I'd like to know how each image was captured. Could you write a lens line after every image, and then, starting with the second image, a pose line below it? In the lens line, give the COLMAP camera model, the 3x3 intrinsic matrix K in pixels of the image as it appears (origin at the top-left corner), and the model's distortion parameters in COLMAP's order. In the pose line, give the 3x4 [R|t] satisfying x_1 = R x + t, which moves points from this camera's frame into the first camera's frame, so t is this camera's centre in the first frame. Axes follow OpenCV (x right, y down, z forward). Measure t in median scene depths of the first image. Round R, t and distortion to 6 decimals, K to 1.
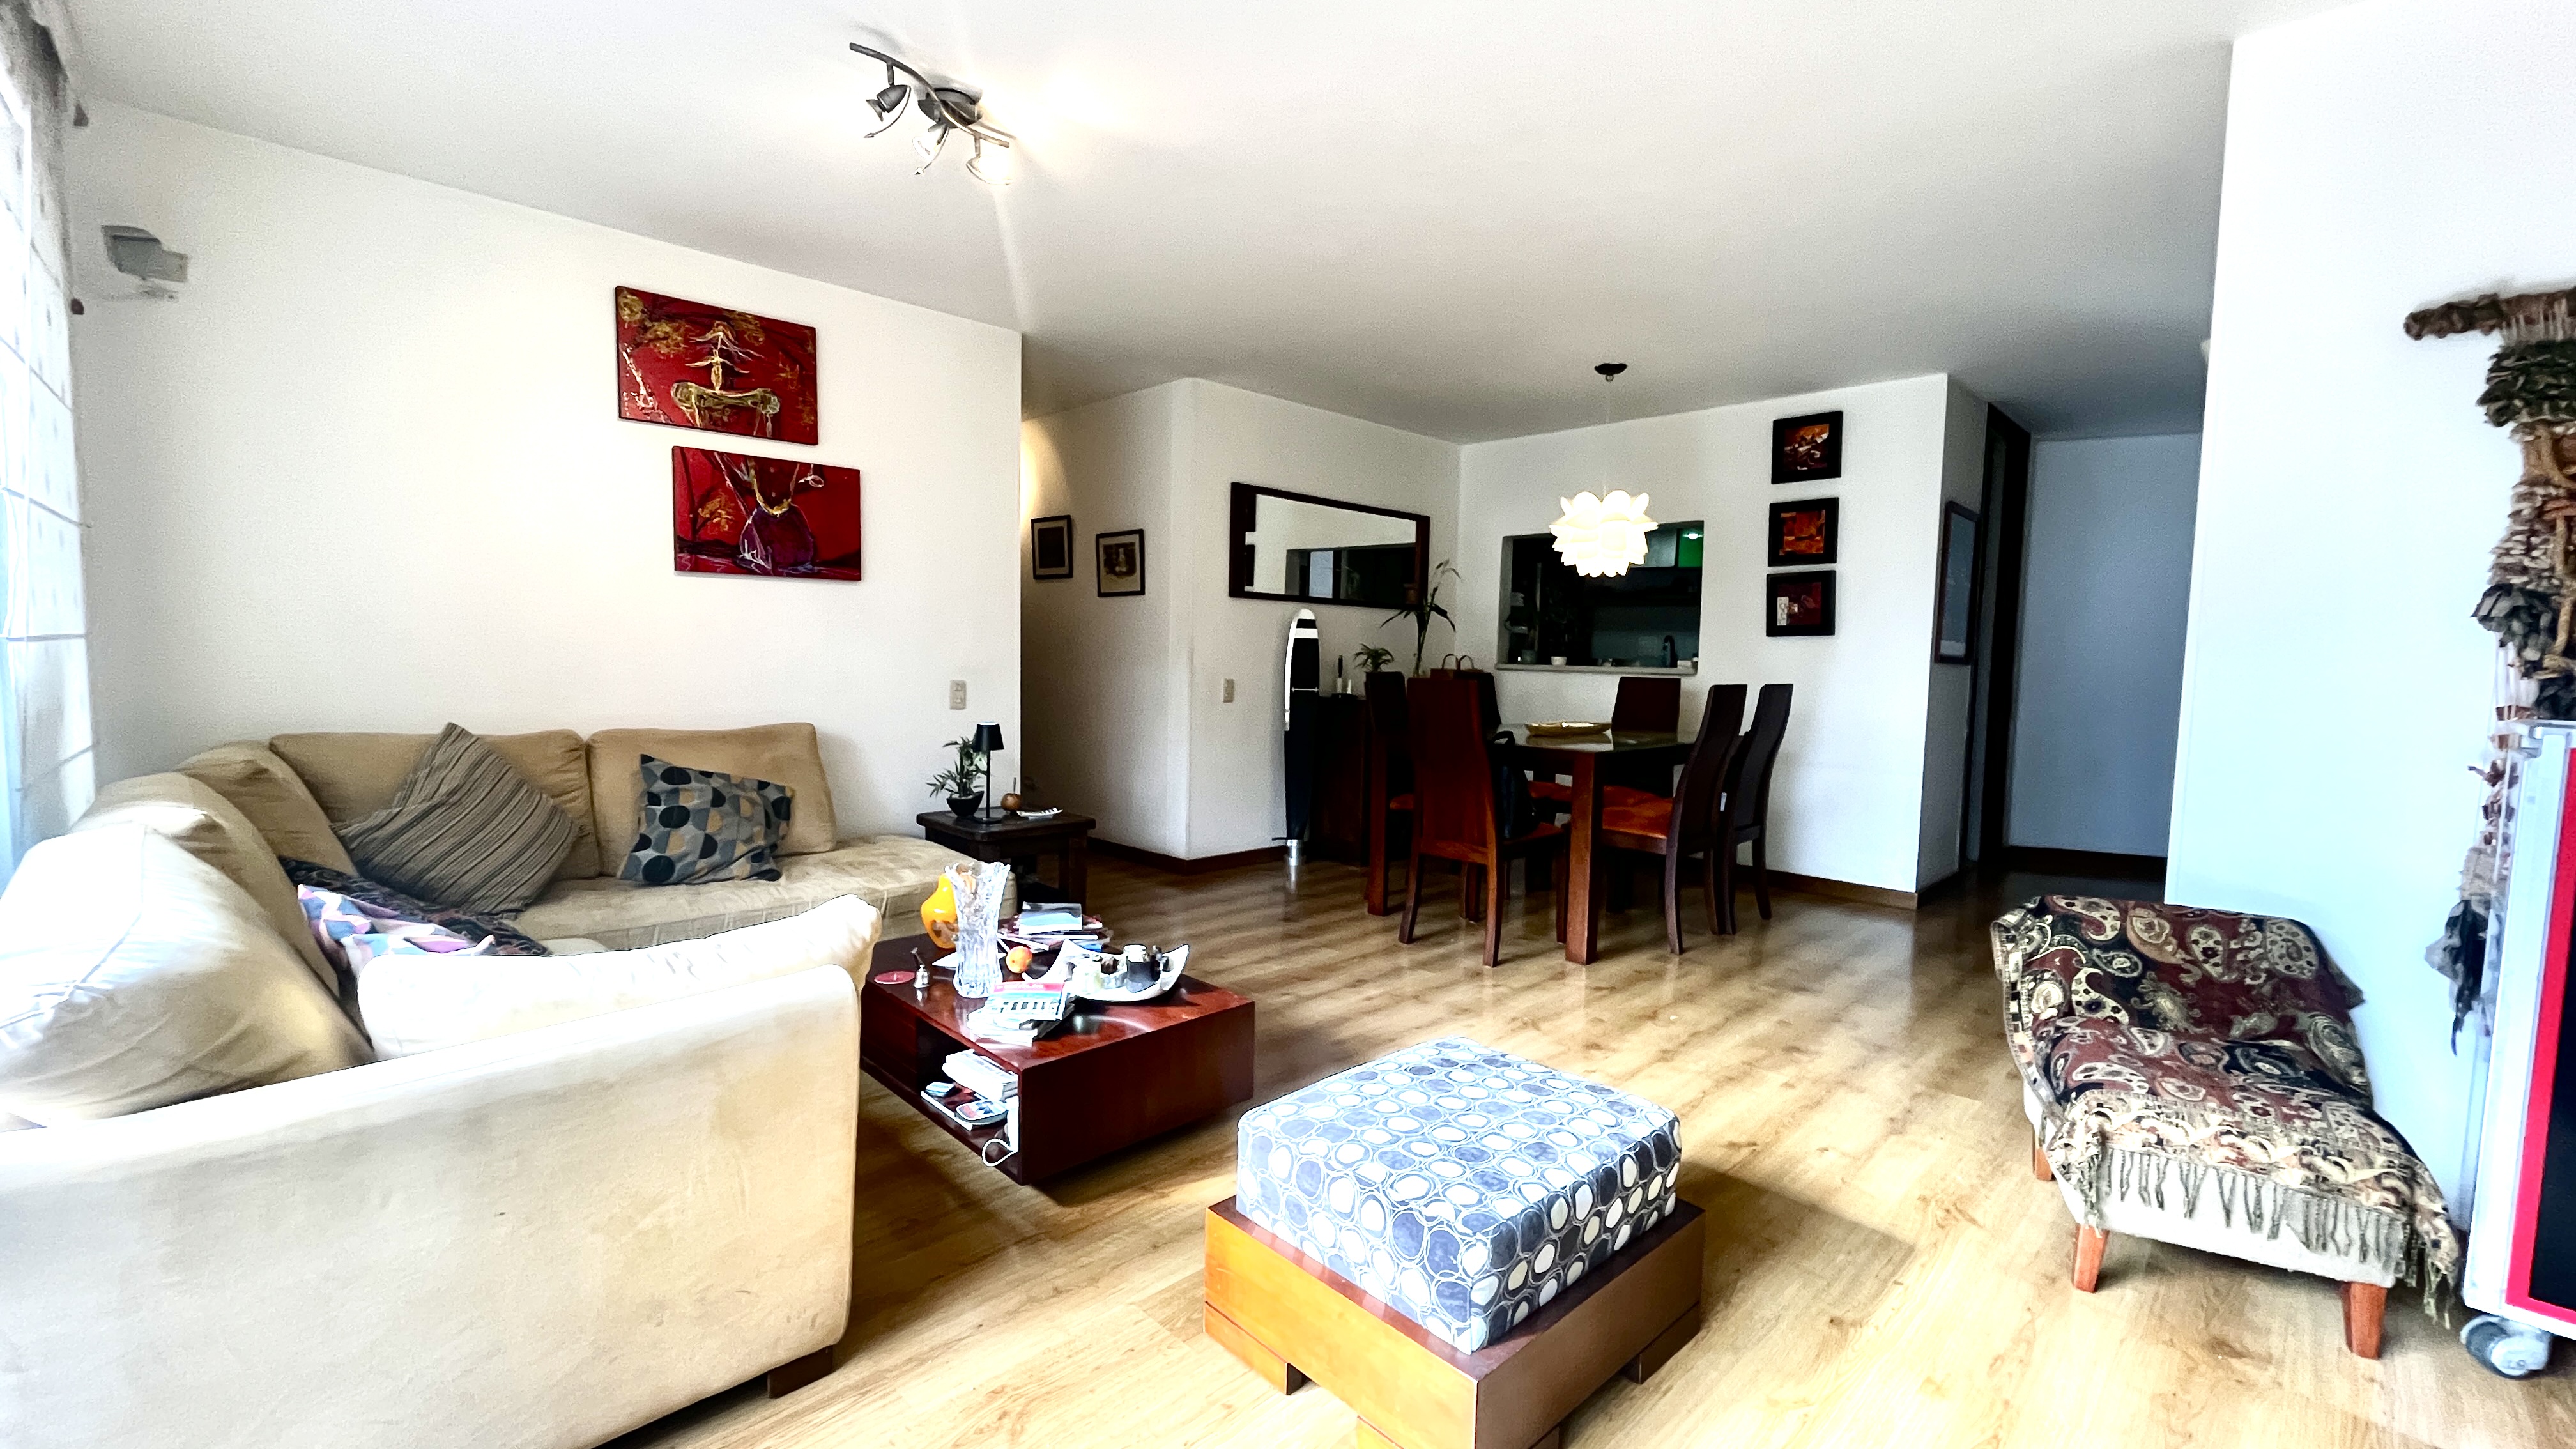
lens RADIAL K [[1052.4, 0, 1300.4], [0, 1052.4, 729.2], [0, 0, 1]] dist [-0.002736, -0.000317]
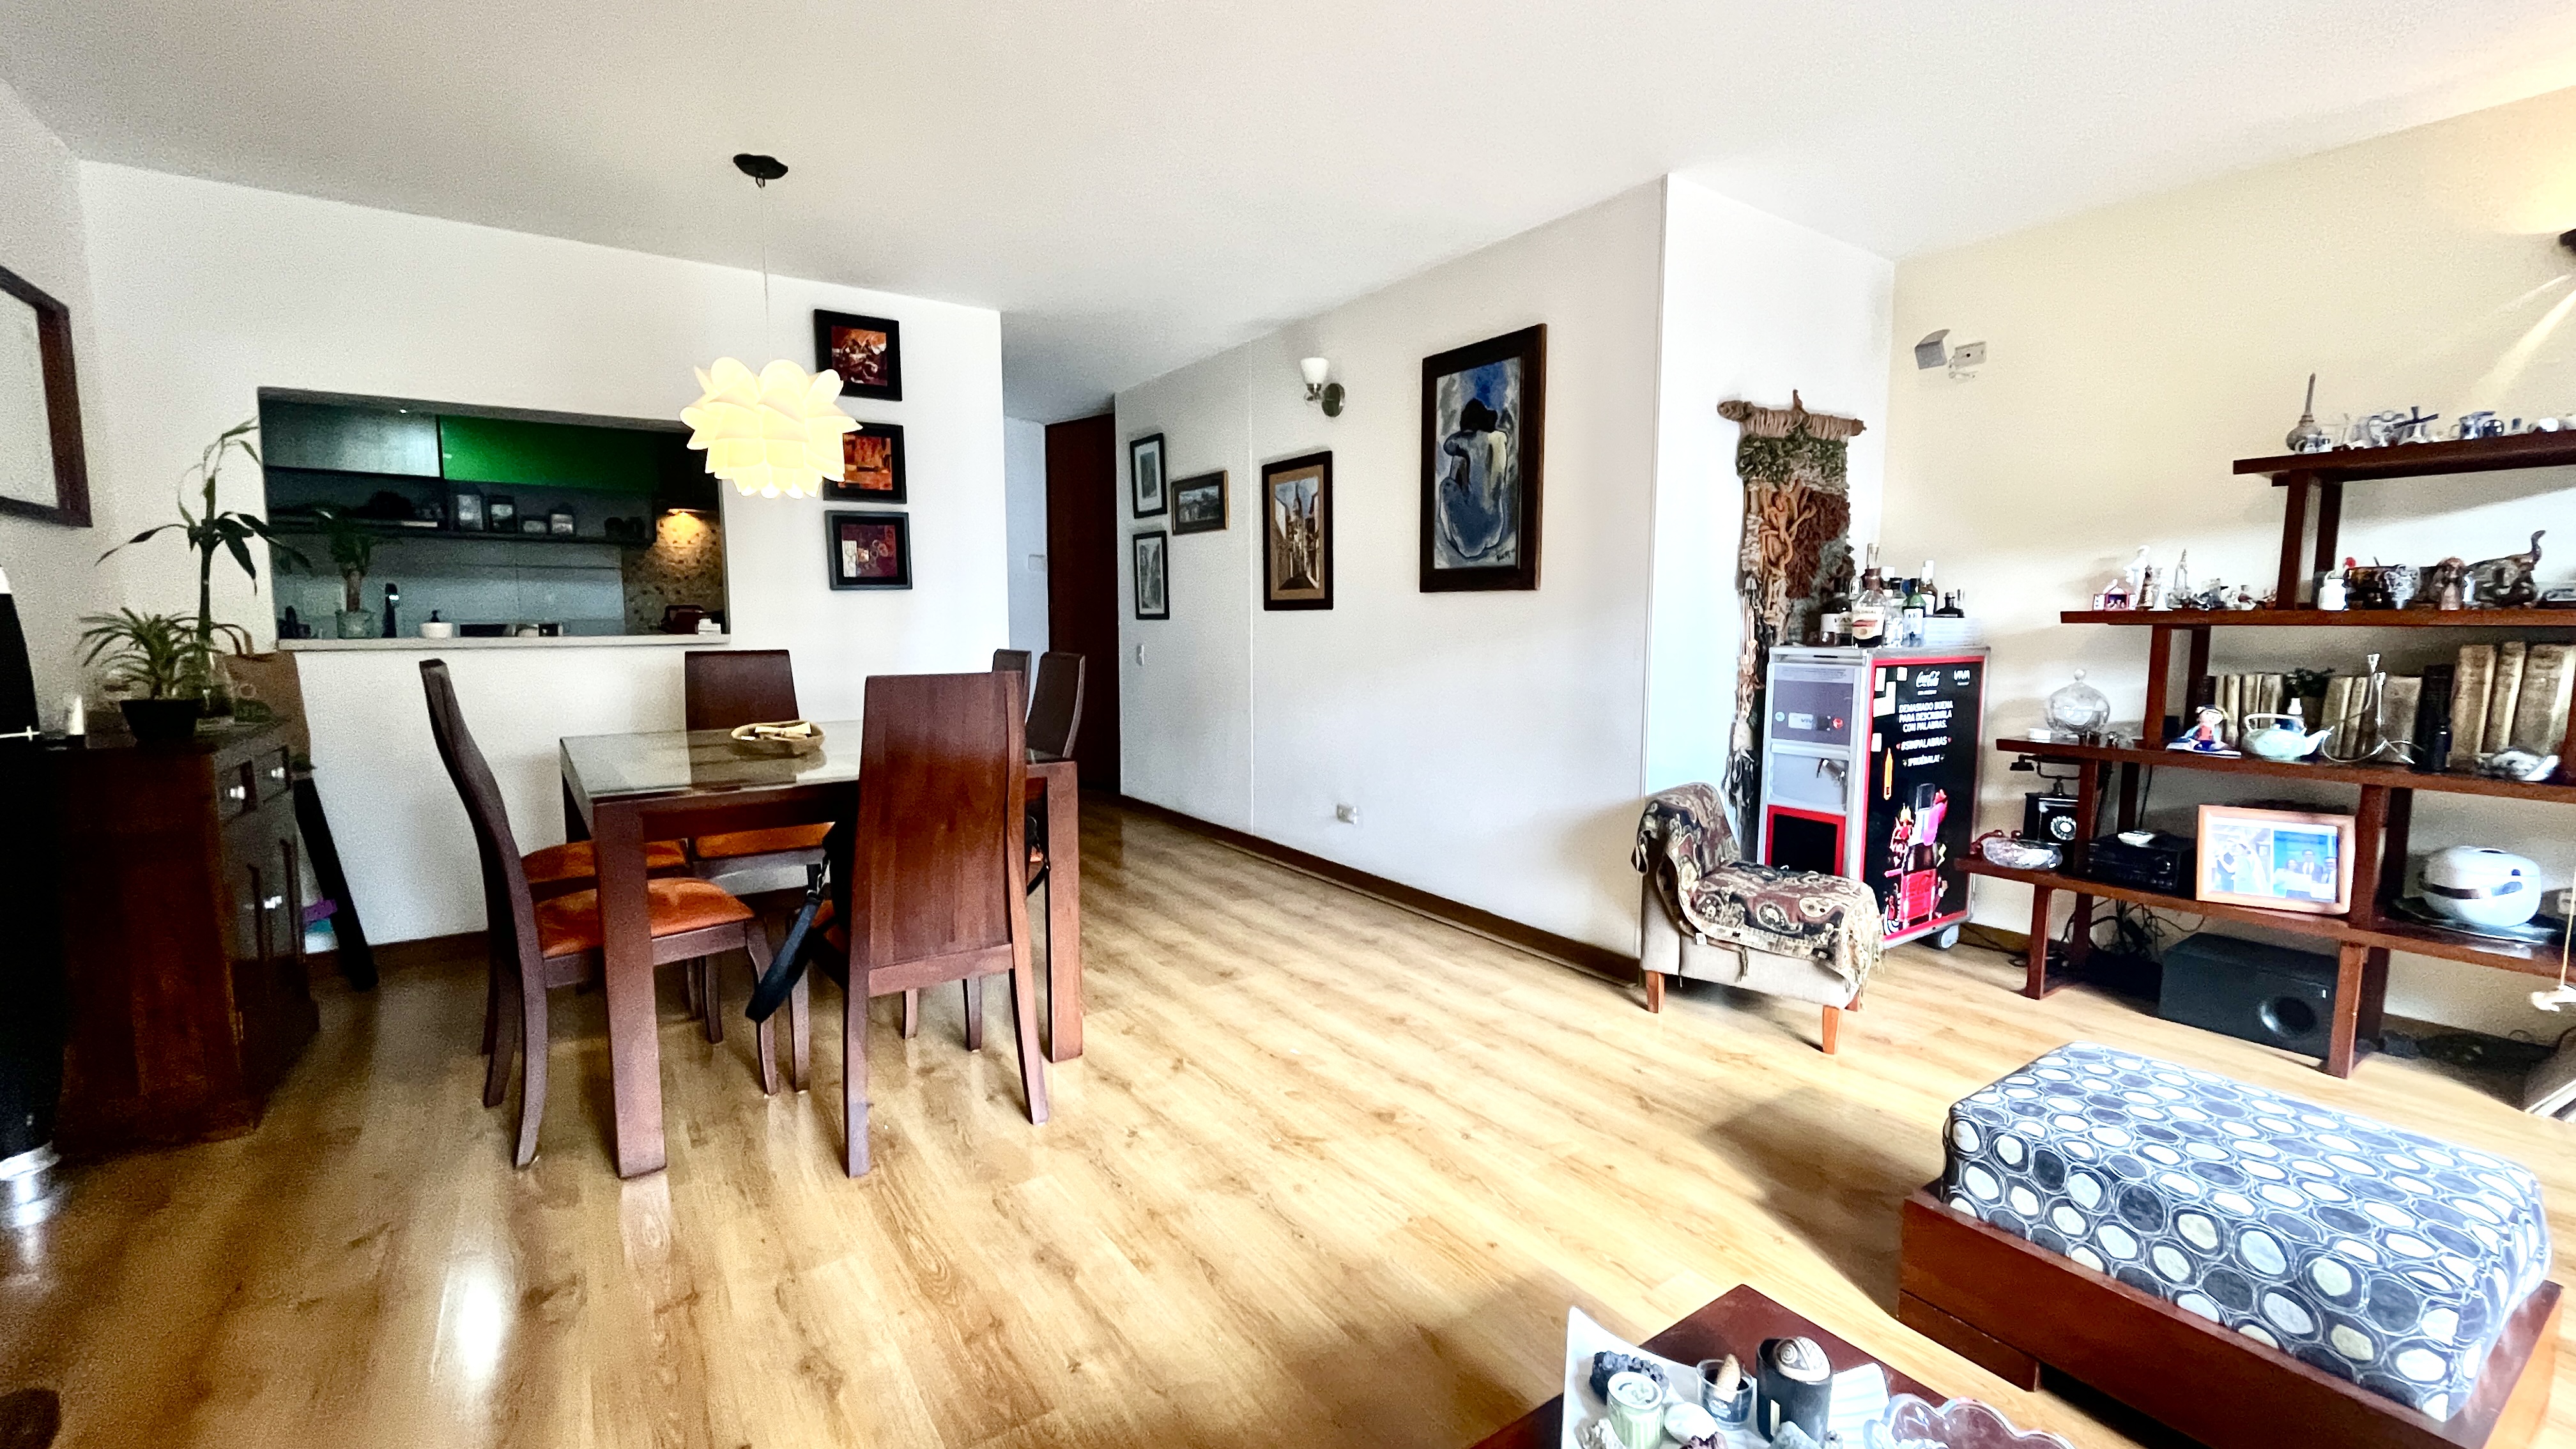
lens RADIAL K [[1052.4, 0, 1285.9], [0, 1052.4, 732.2], [0, 0, 1]] dist [-0.002736, -0.000317]
pose [[0.180657, -0.131294, 0.974743, -0.394436], [0.076475, 0.989925, 0.119165, -0.073226], [-0.980568, 0.053016, 0.188878, 0.755152]]
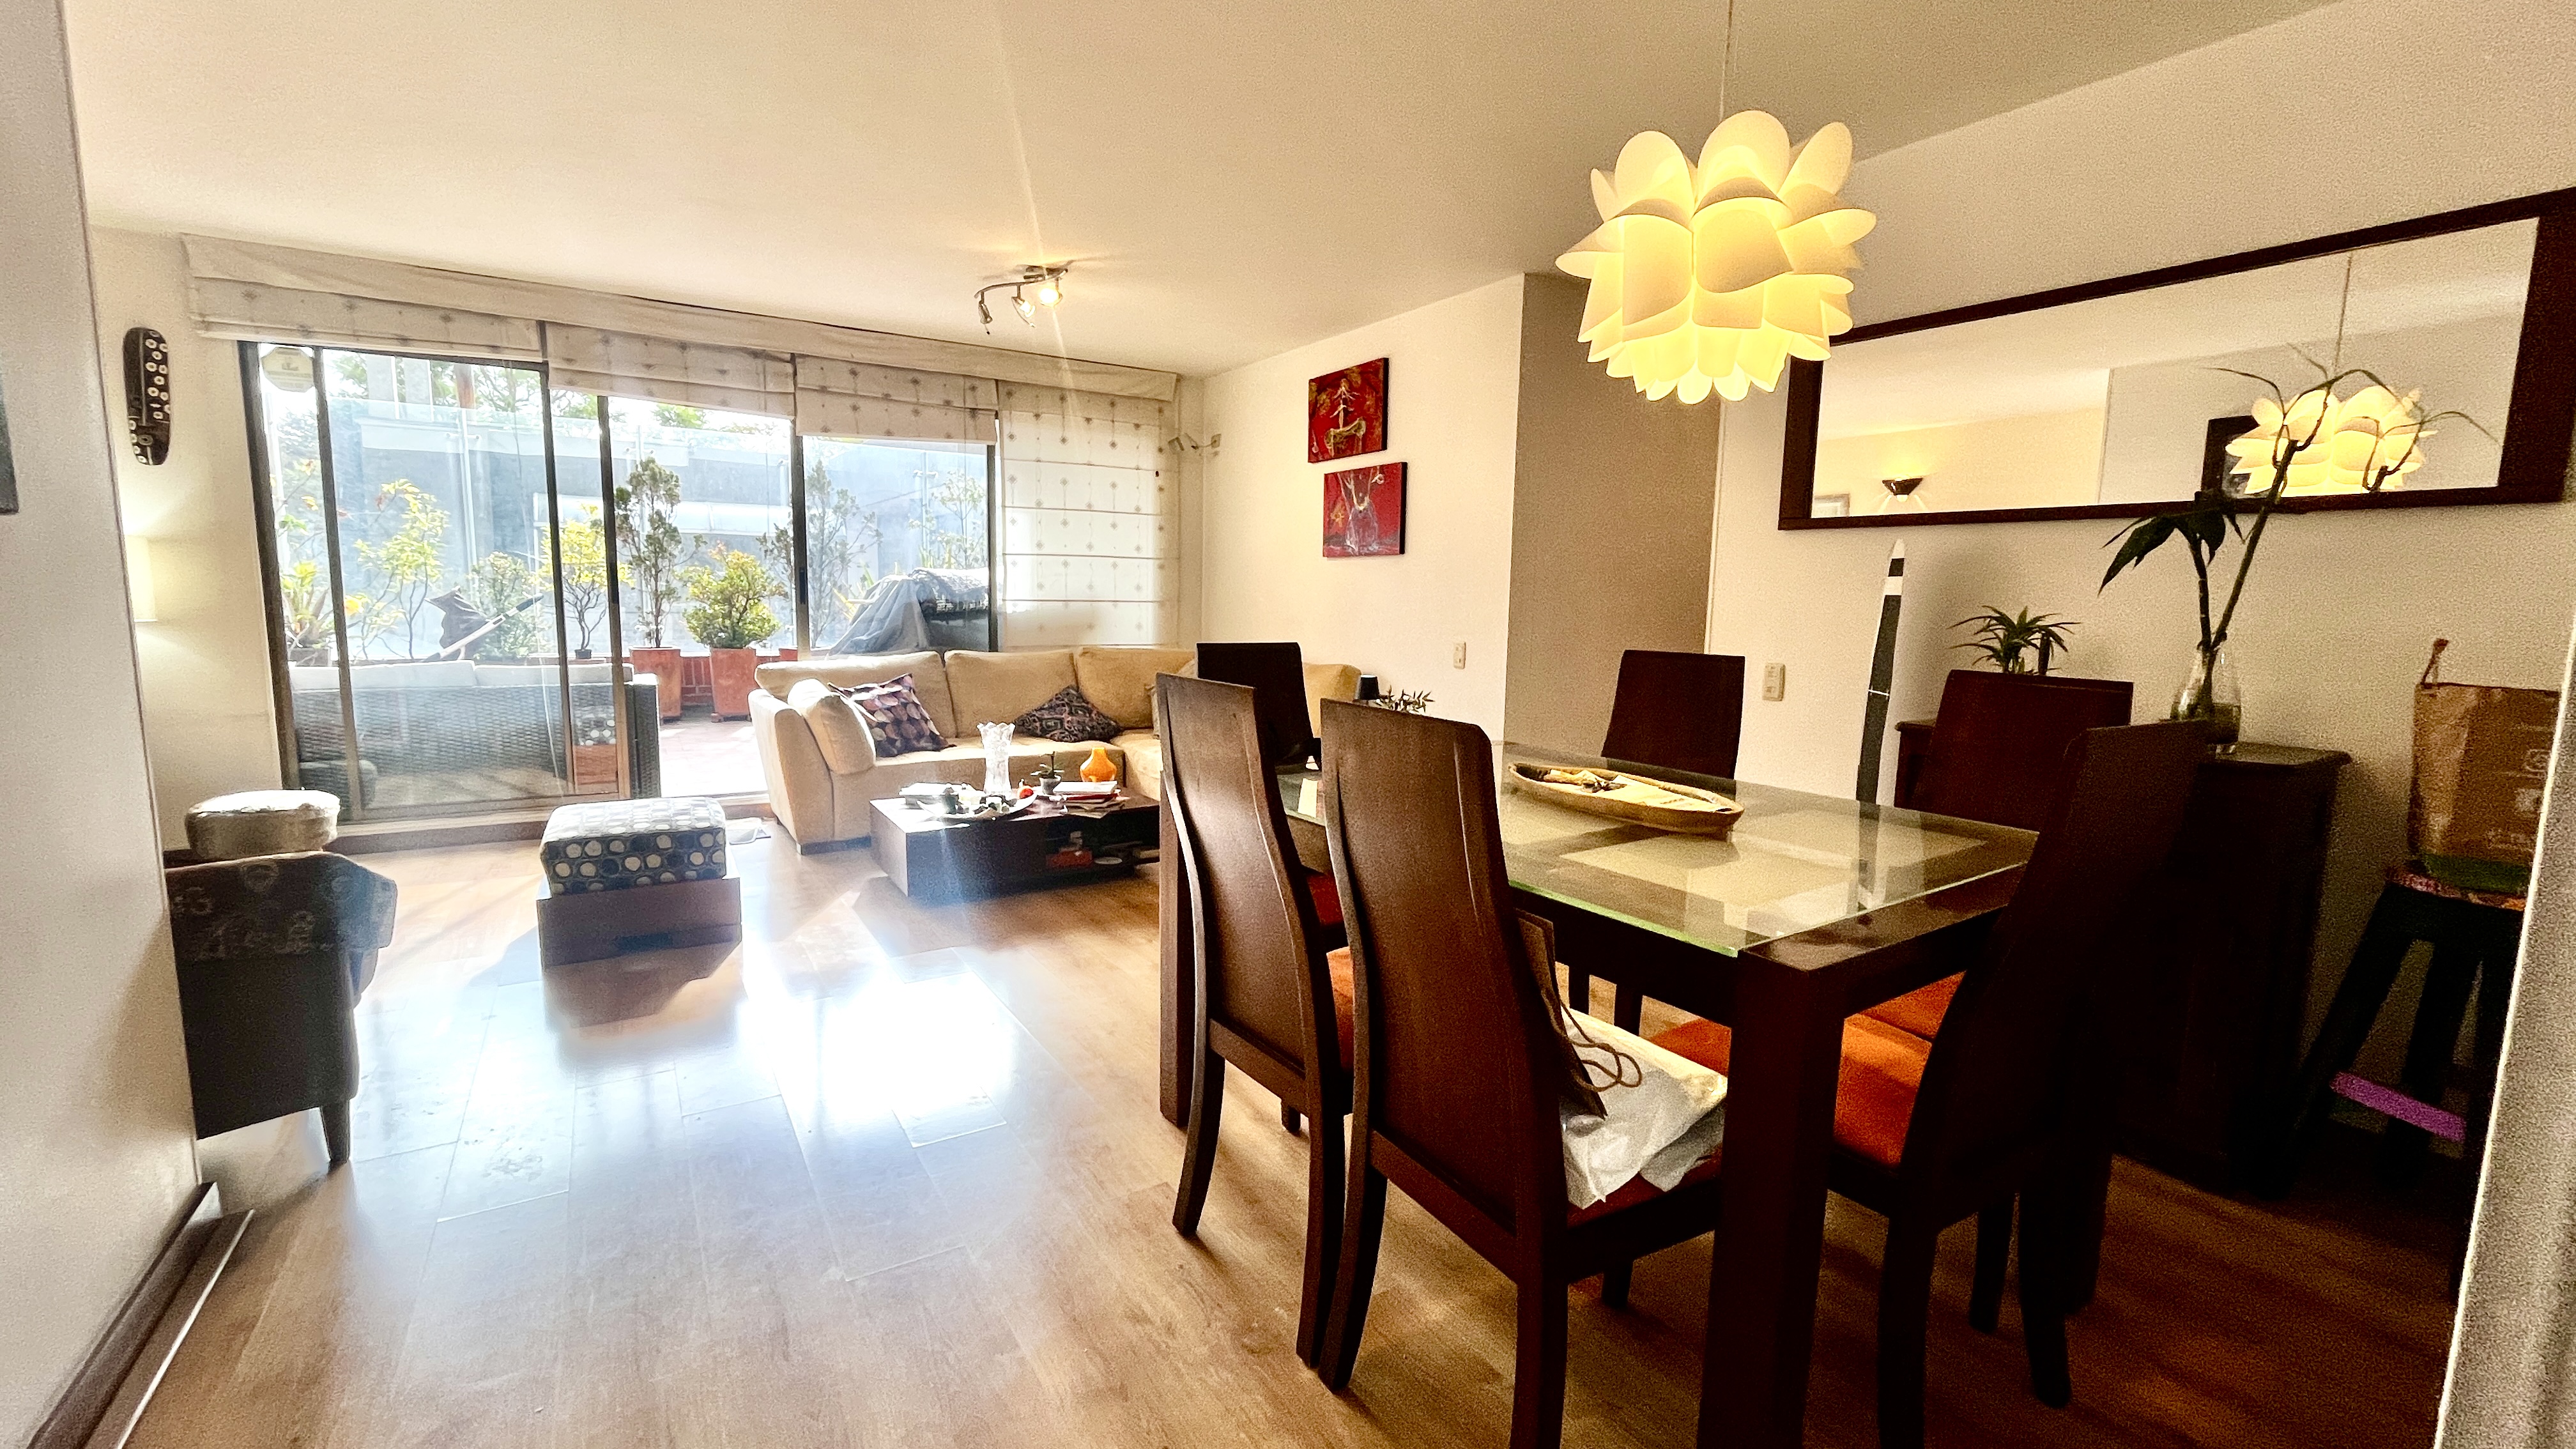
lens RADIAL K [[1052.4, 0, 1294.6], [0, 1052.4, 728.2], [0, 0, 1]] dist [-0.002736, -0.000317]
pose [[-0.206396, 0.099223, -0.973425, 0.865935], [-0.095964, 0.987996, 0.121055, -0.083826], [0.973751, 0.118399, -0.194396, 1.225634]]
